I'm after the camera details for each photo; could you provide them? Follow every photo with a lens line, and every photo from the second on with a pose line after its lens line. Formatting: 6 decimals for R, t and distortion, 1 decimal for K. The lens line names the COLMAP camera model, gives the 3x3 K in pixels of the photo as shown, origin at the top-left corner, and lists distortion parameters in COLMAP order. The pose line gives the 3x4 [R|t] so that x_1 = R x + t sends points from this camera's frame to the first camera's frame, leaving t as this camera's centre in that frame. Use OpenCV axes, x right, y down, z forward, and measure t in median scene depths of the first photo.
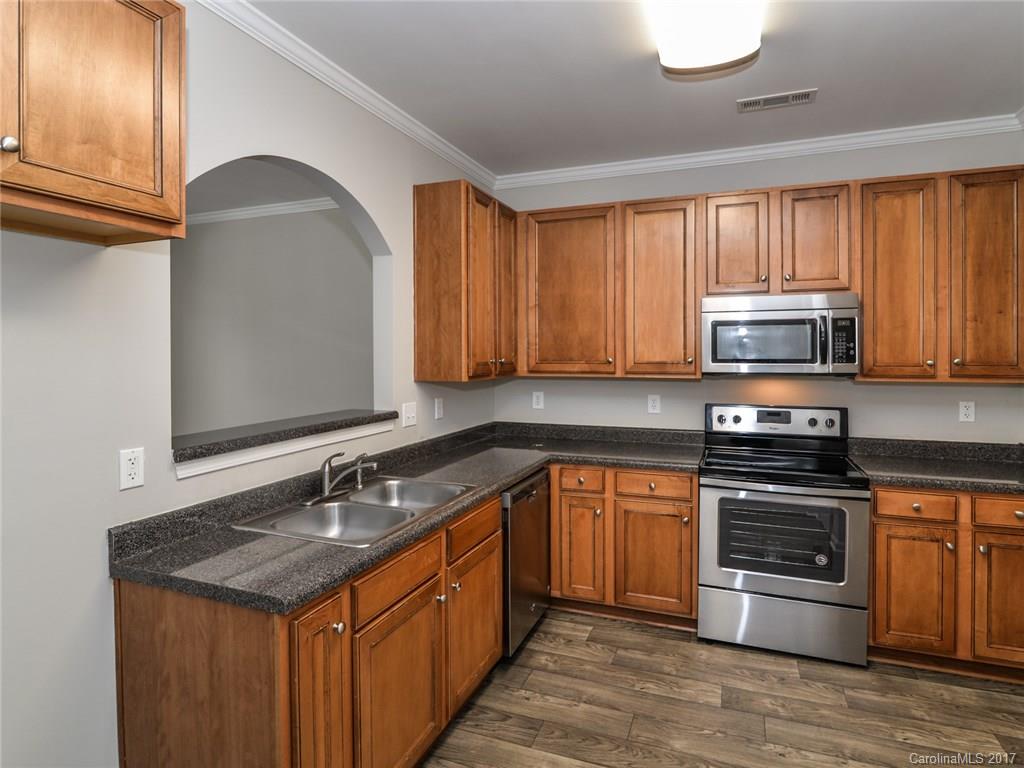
lens RADIAL K [[545.5, 0, 518.7], [0, 545.5, 356.3], [0, 0, 1]] dist [-0.016285, 0.001613]
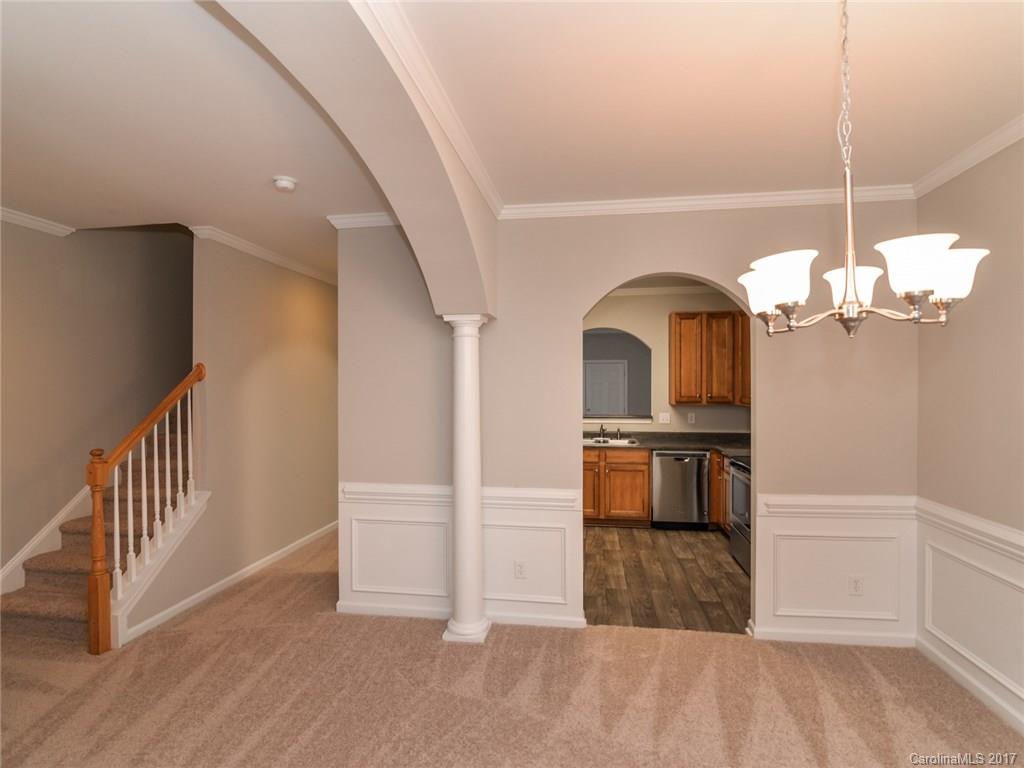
lens RADIAL K [[545.5, 0, 512.9], [0, 545.5, 385.8], [0, 0, 1]] dist [-0.016285, 0.001613]
pose [[0.216539, 0.007487, -0.976245, 1.948919], [-0.002738, 0.999971, 0.007062, -0.042837], [0.976270, 0.001144, 0.216553, -0.093765]]
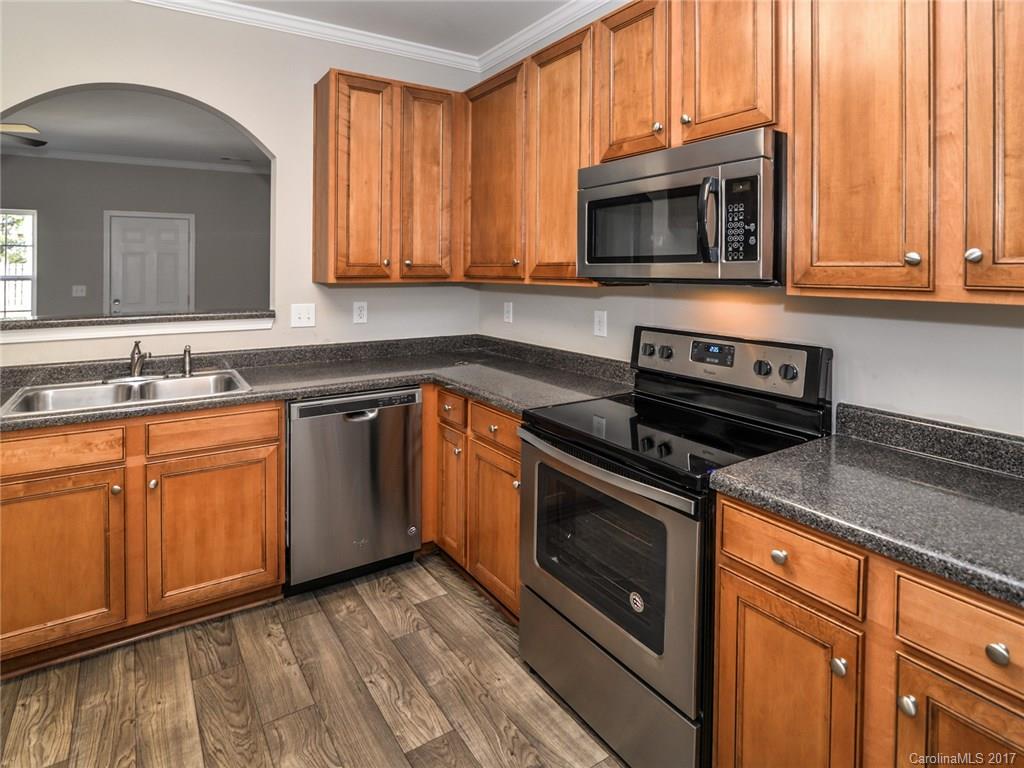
lens RADIAL K [[560.1, 0, 502.9], [0, 560.1, 269.0], [0, 0, 1]] dist [-0.011363, 0.000962]
pose [[0.810833, 0.003119, -0.585270, 0.738103], [-0.006273, 0.999975, -0.003361, 0.024124], [0.585245, 0.006397, 0.810832, 0.407867]]
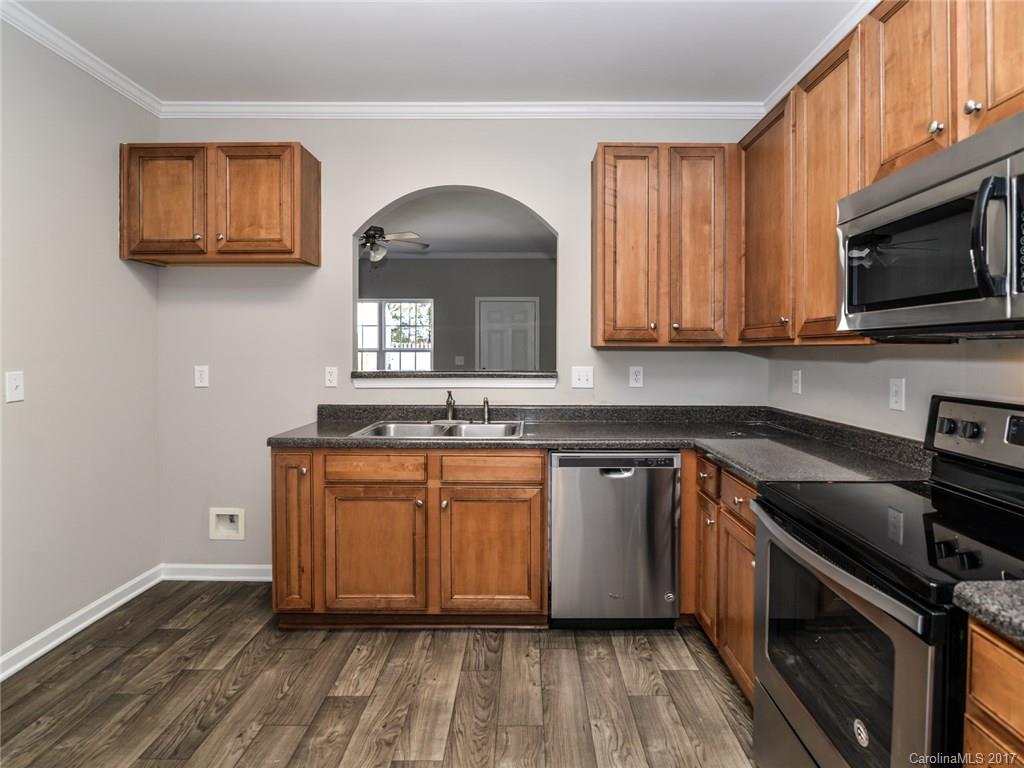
lens RADIAL K [[545.5, 0, 542.1], [0, 545.5, 350.1], [0, 0, 1]] dist [-0.016285, 0.001613]
pose [[0.380172, 0.003232, -0.924910, 0.814337], [-0.009922, 0.999951, -0.000584, 0.057087], [0.924863, 0.009399, 0.380185, 0.545078]]
